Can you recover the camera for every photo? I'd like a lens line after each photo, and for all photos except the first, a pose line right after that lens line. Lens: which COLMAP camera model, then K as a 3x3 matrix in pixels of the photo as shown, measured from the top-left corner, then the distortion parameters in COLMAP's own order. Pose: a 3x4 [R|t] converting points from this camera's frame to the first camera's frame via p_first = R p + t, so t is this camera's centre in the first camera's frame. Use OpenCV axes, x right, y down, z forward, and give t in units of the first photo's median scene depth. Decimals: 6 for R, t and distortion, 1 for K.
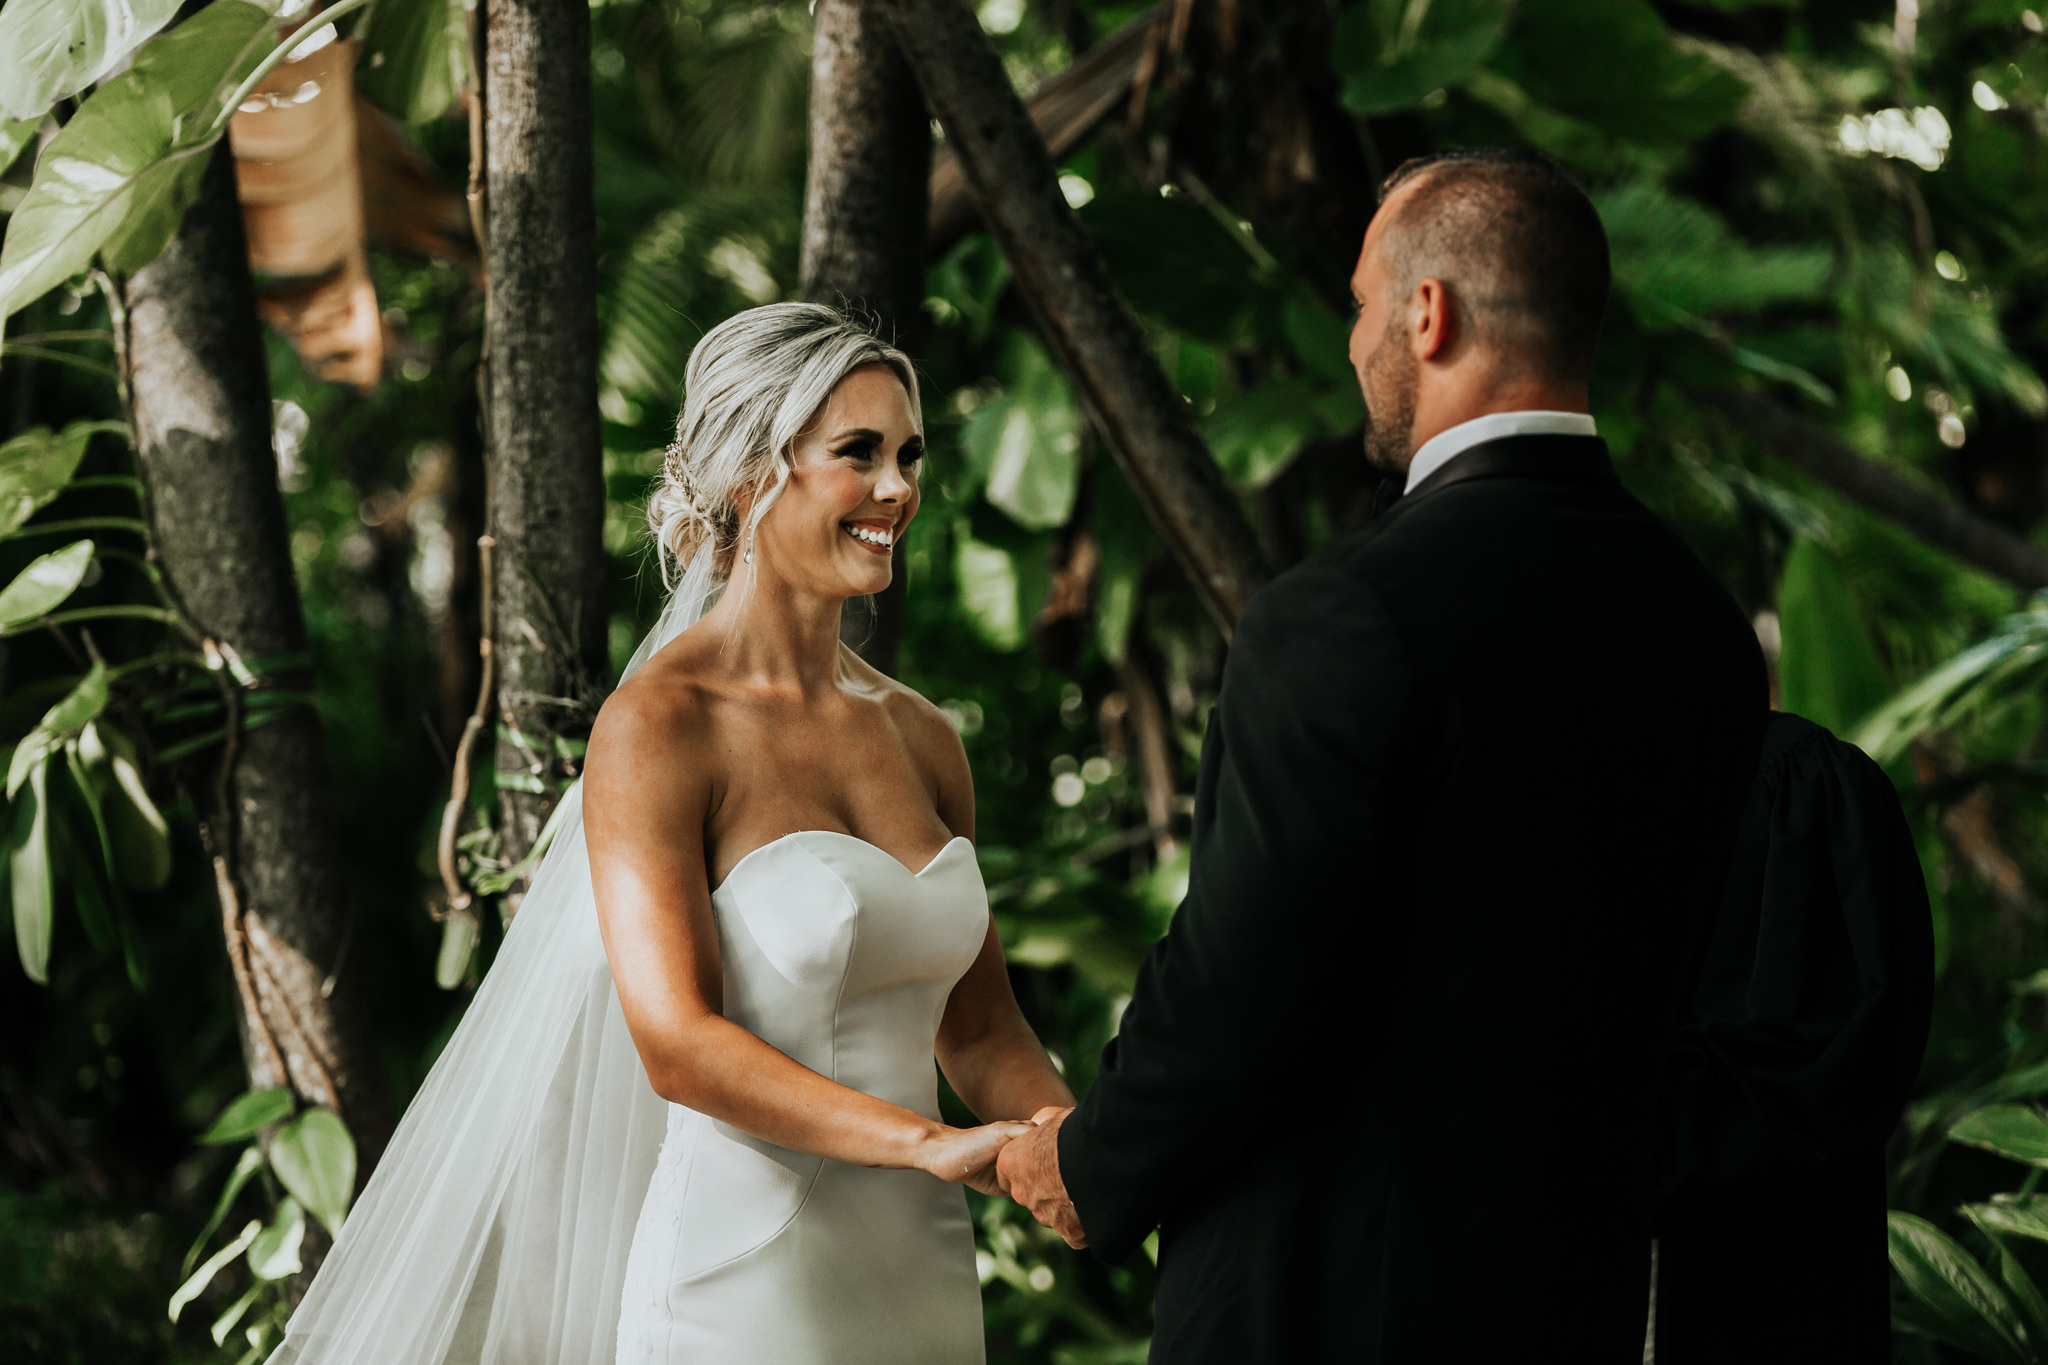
lens RADIAL K [[7111.8, 0, 1000.6], [0, 7111.8, 681.6], [0, 0, 1]] dist [0.129985, 0.000000]
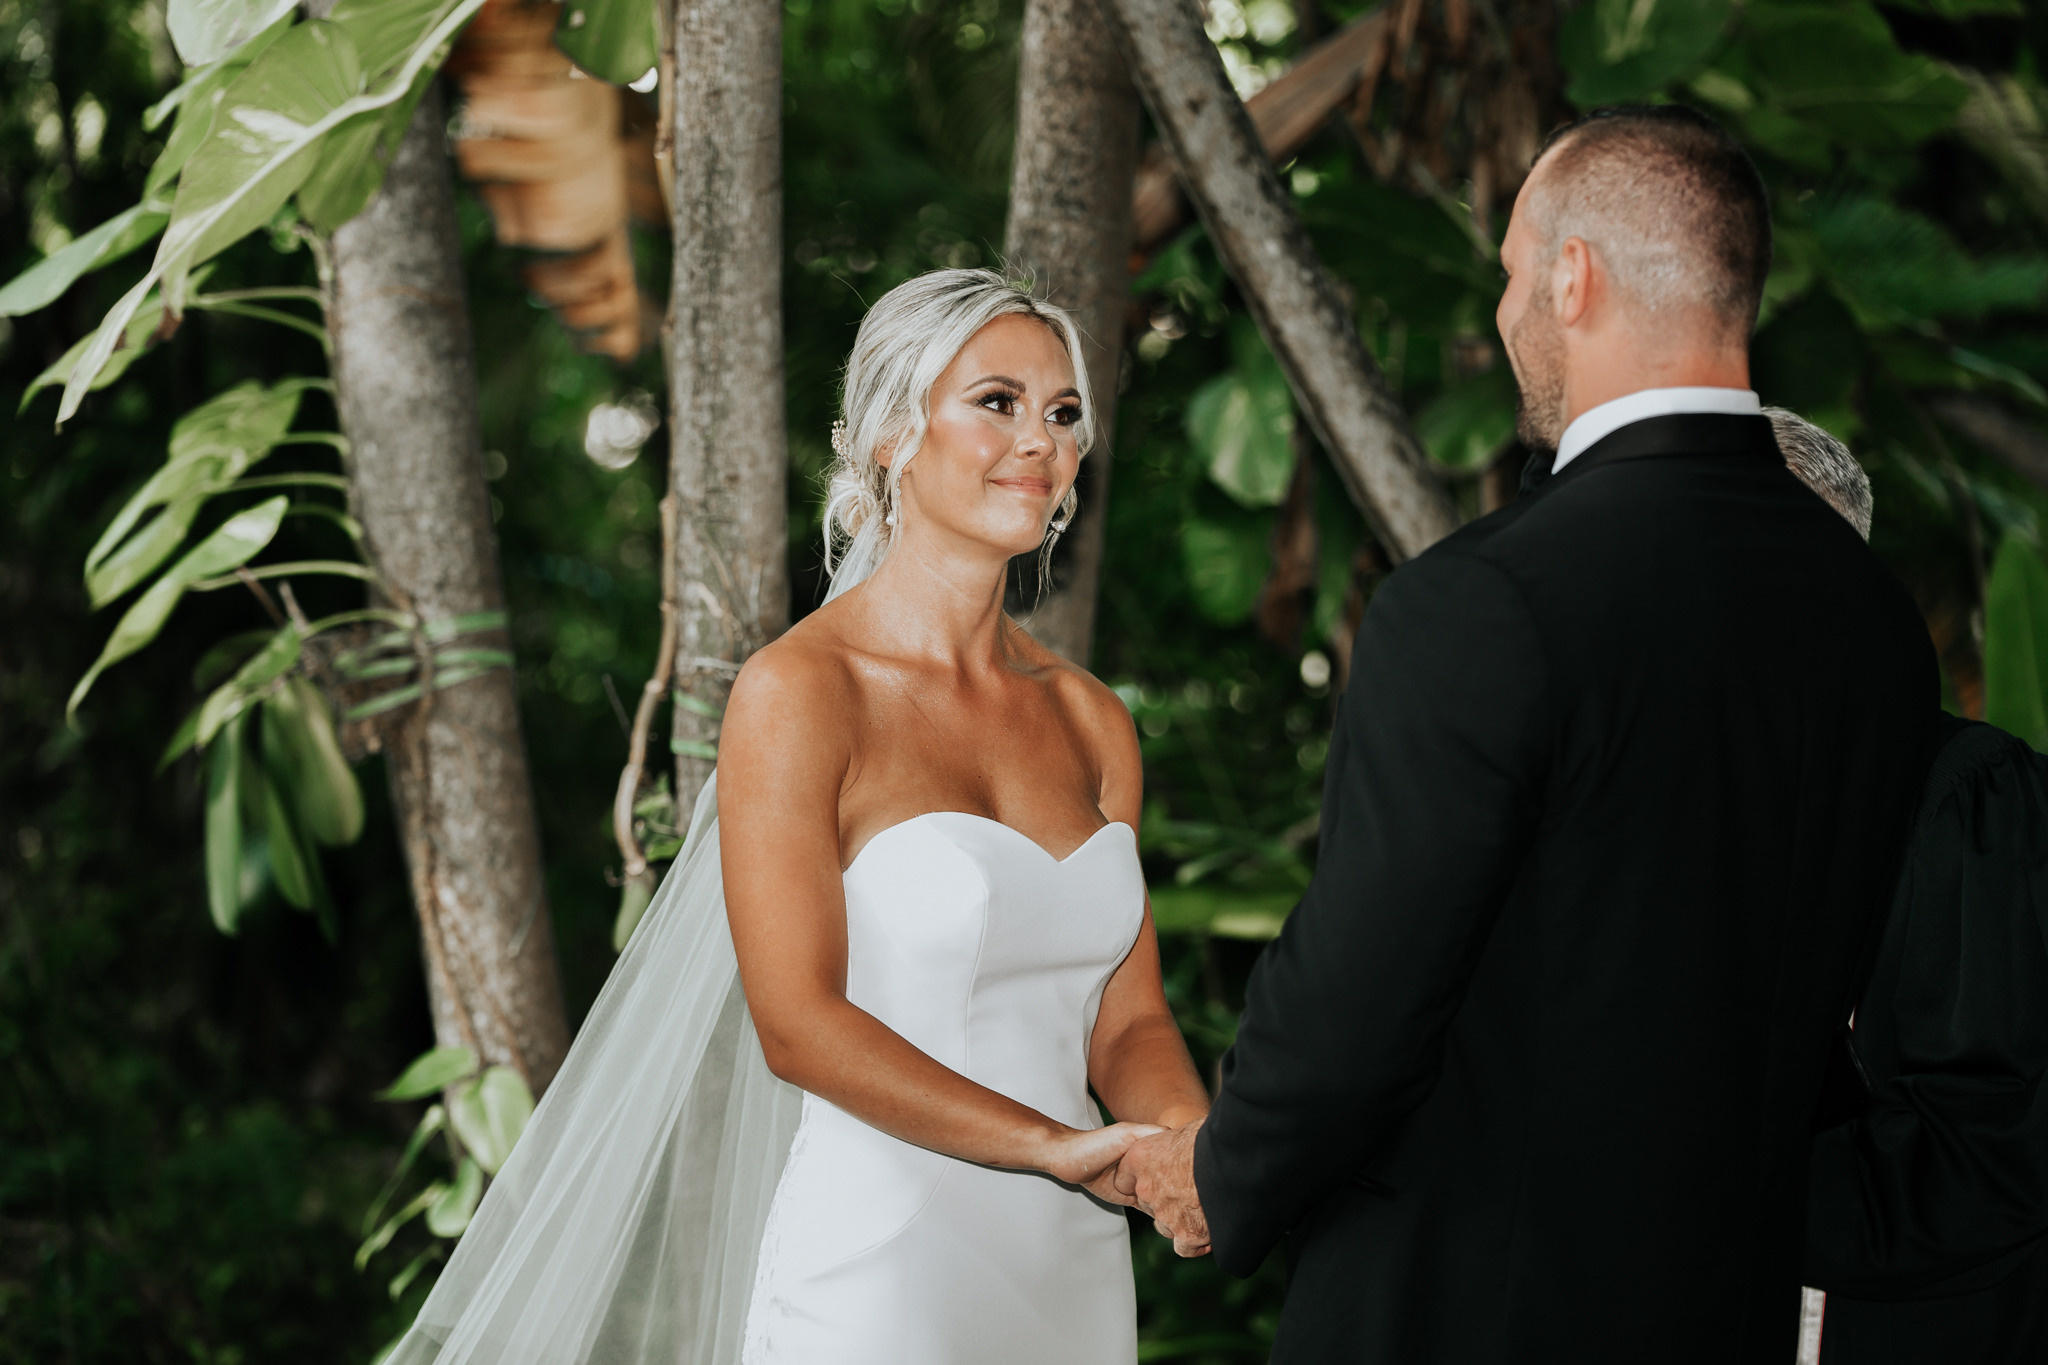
lens RADIAL K [[6474.4, 0, 1028.8], [0, 6474.4, 667.2], [0, 0, 1]] dist [-0.355321, 0.000000]
pose [[0.998681, 0.024358, -0.045194, 0.018217], [-0.024265, 0.999702, 0.002615, -0.000590], [0.045244, -0.001515, 0.998975, 0.099392]]
